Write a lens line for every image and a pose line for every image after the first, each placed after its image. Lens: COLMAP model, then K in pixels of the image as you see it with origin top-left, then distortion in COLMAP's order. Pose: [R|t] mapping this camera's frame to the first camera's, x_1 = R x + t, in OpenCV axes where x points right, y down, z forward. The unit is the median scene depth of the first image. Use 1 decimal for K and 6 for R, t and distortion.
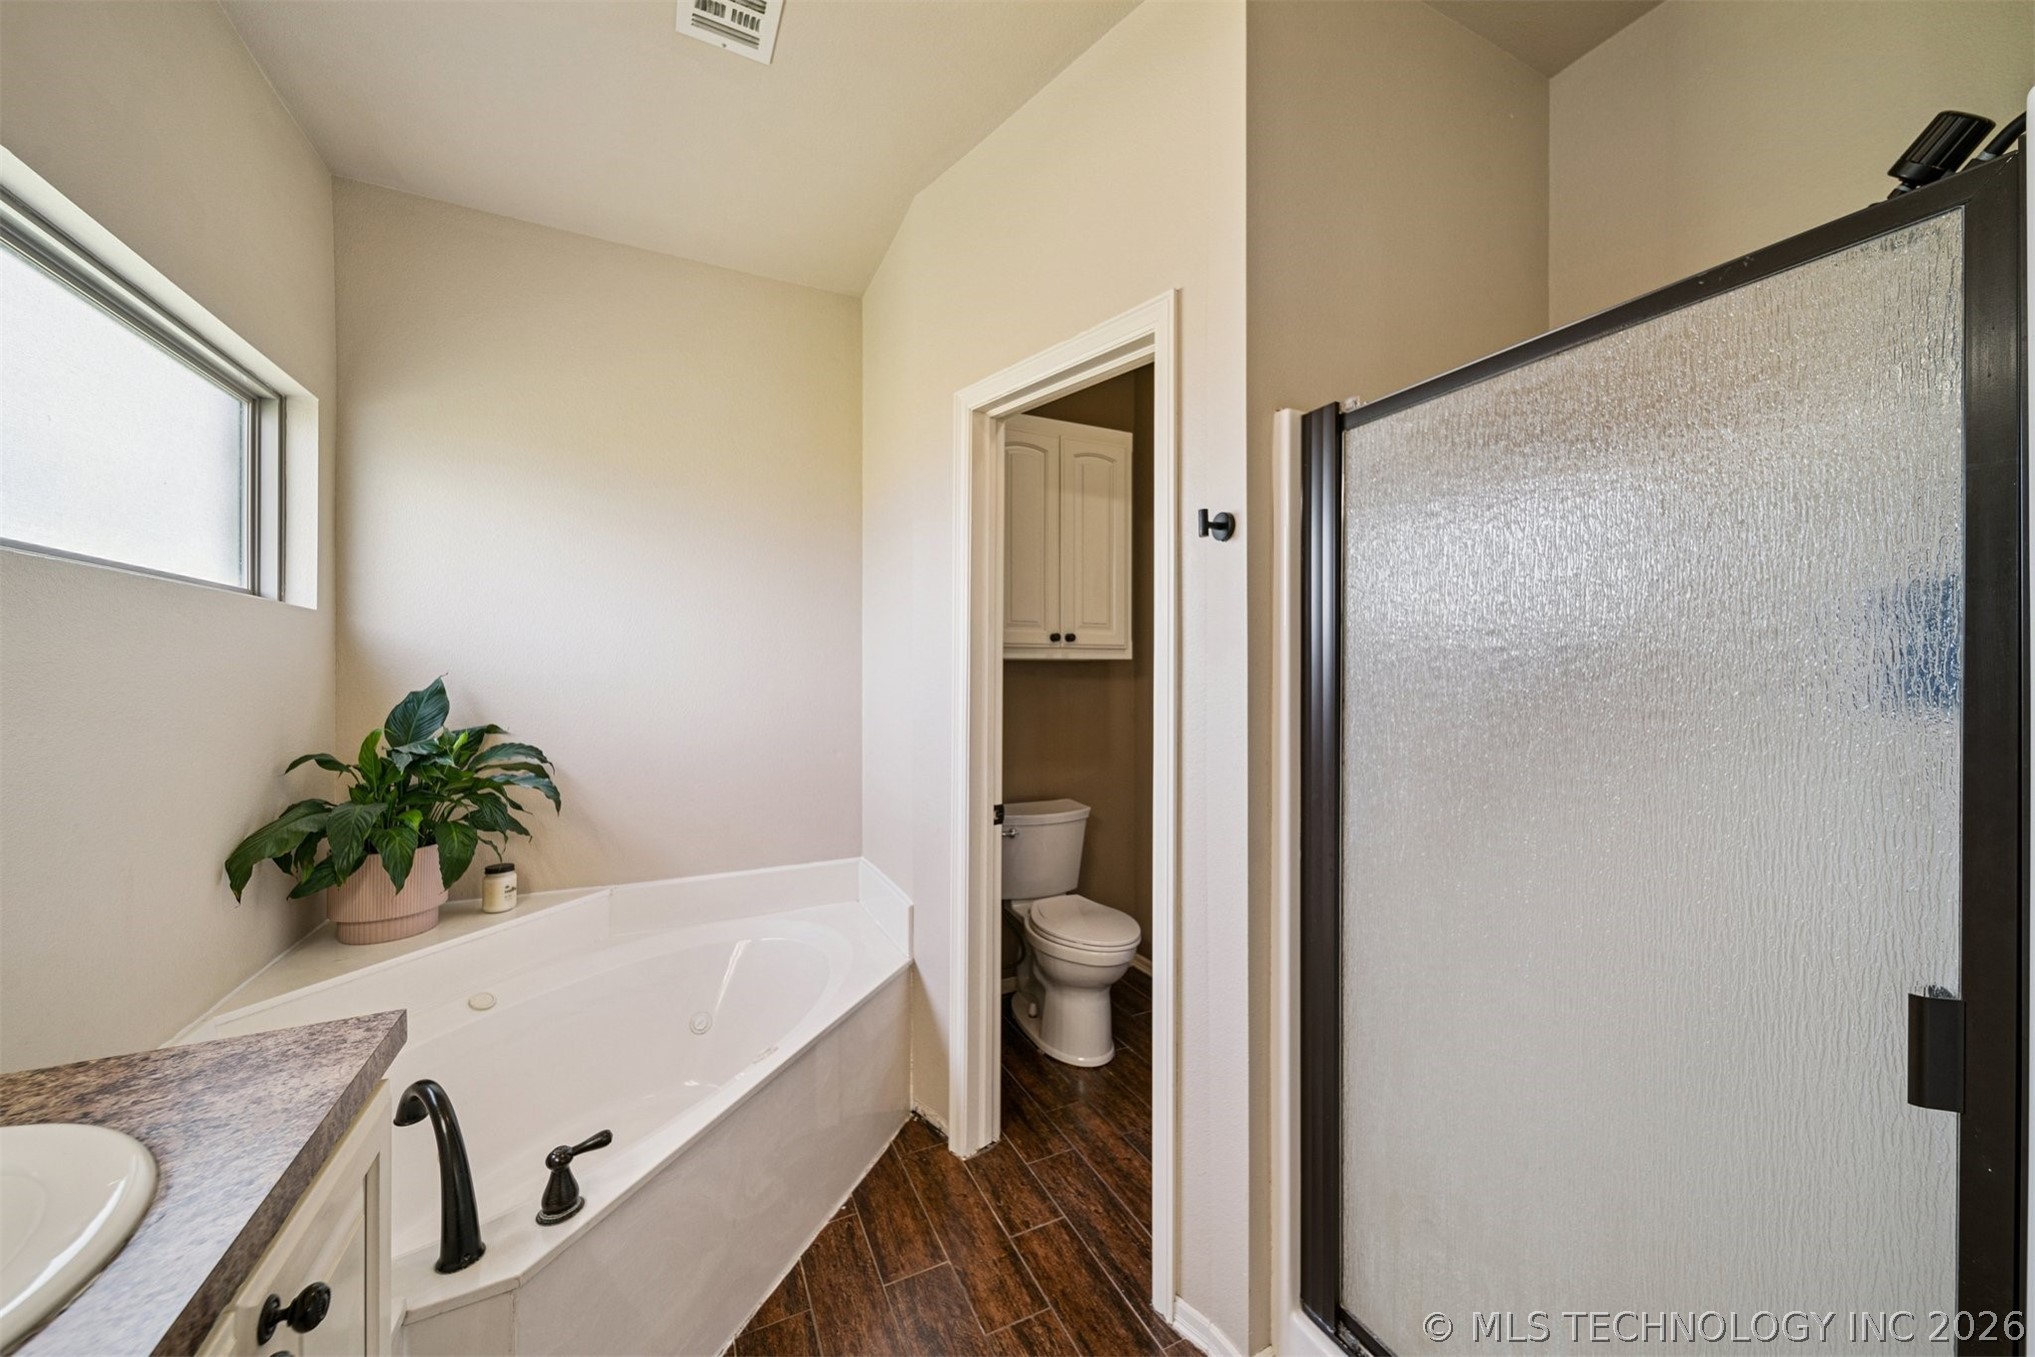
lens RADIAL K [[727.2, 0, 1019.6], [0, 727.2, 675.4], [0, 0, 1]] dist [0.007547, -0.000121]
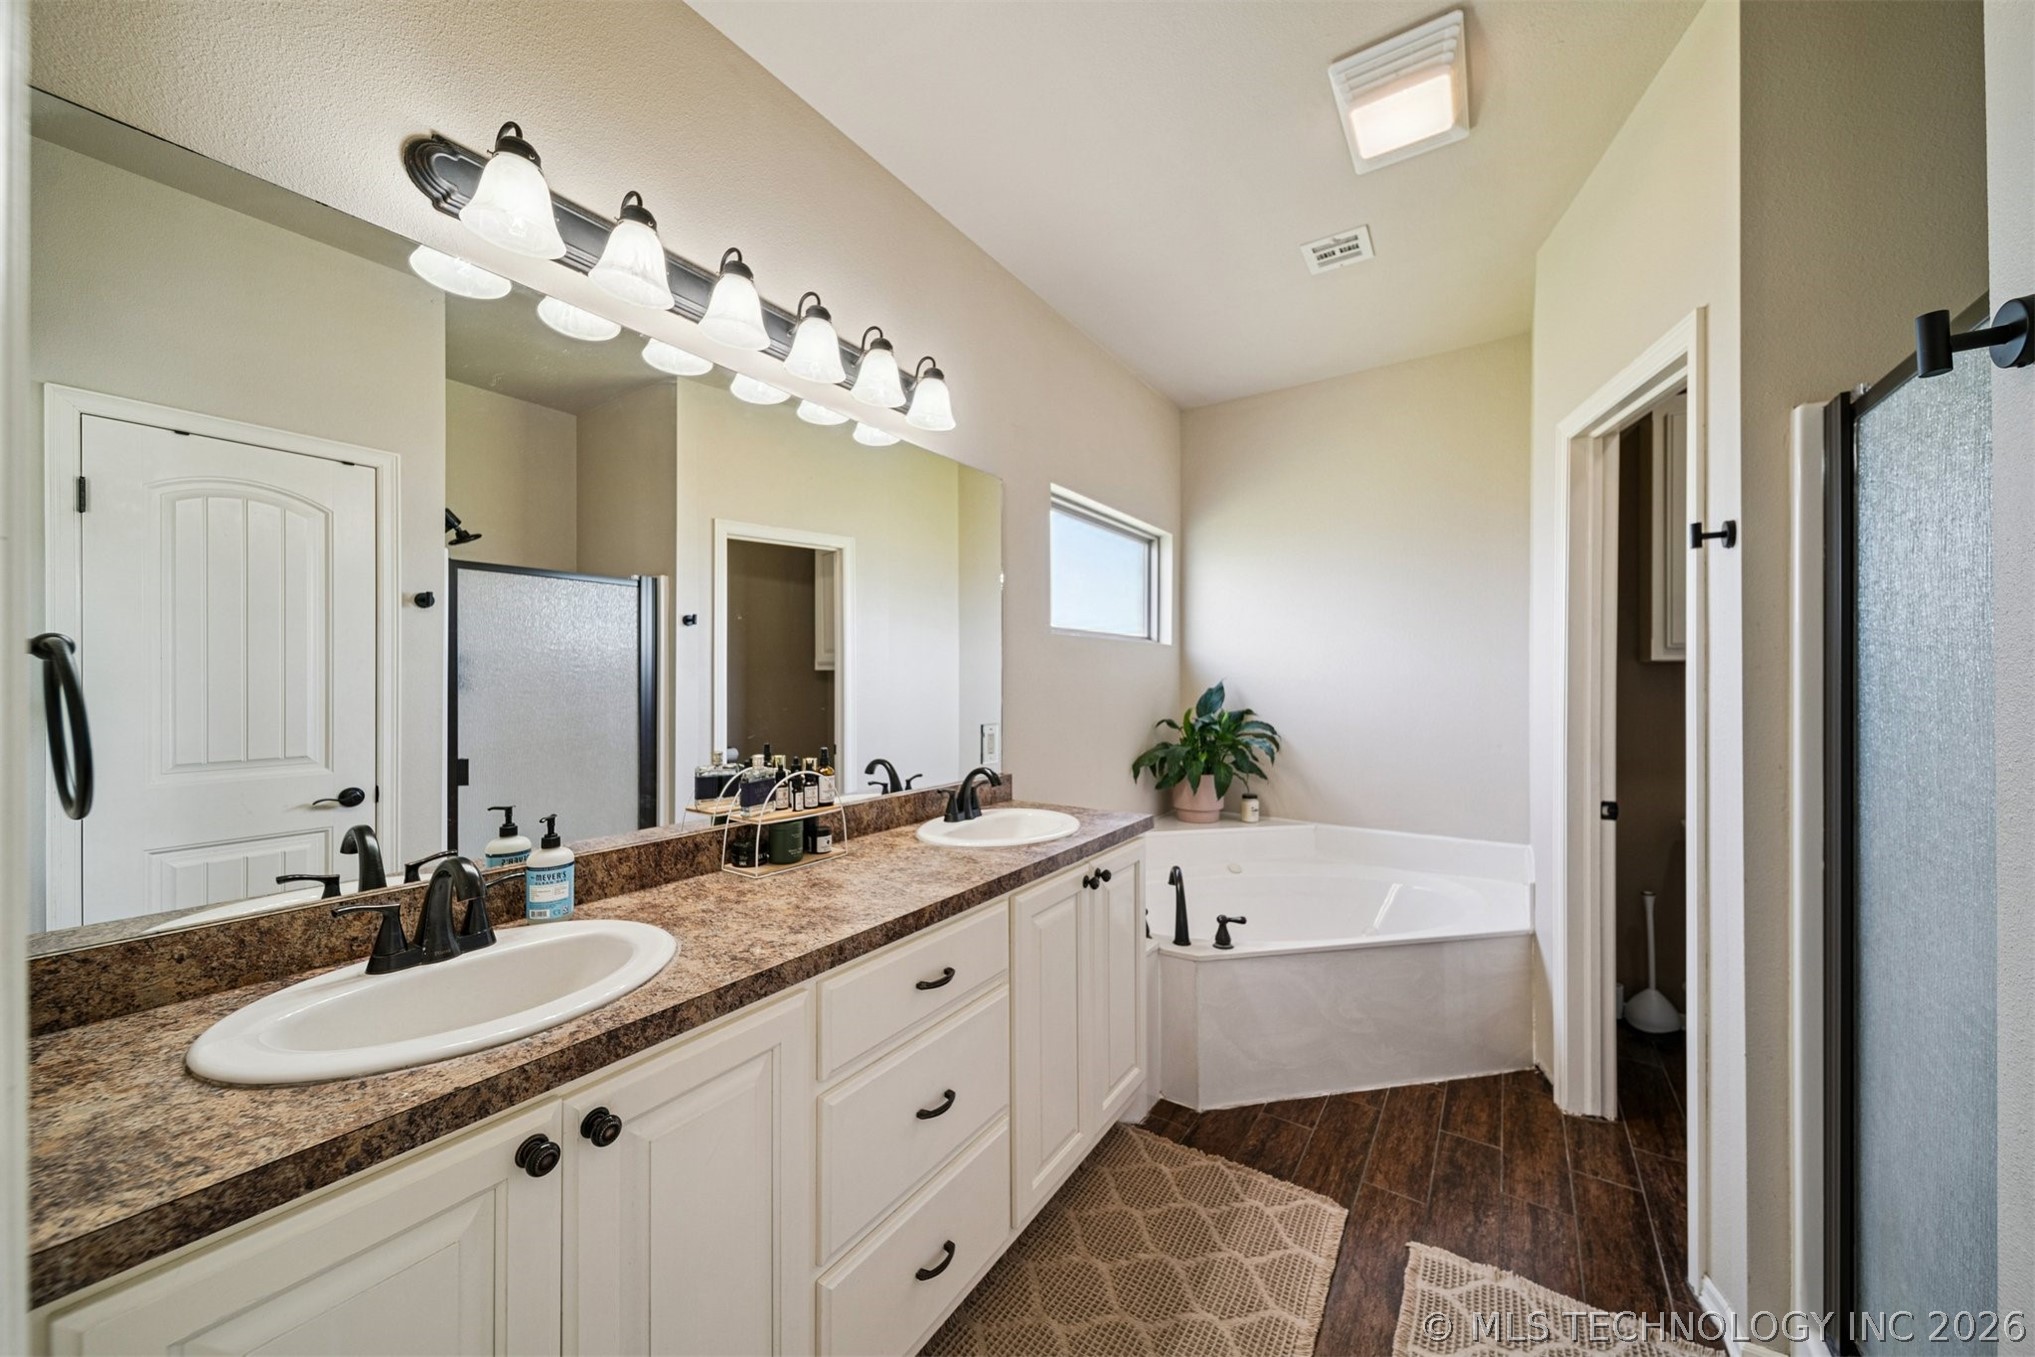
lens RADIAL K [[727.2, 0, 1019.6], [0, 727.2, 675.4], [0, 0, 1]] dist [0.007547, -0.000121]
pose [[0.492548, -0.005120, -0.870270, 0.506895], [0.002694, 0.999987, -0.004359, -0.002278], [0.870281, -0.000197, 0.492555, -0.284451]]
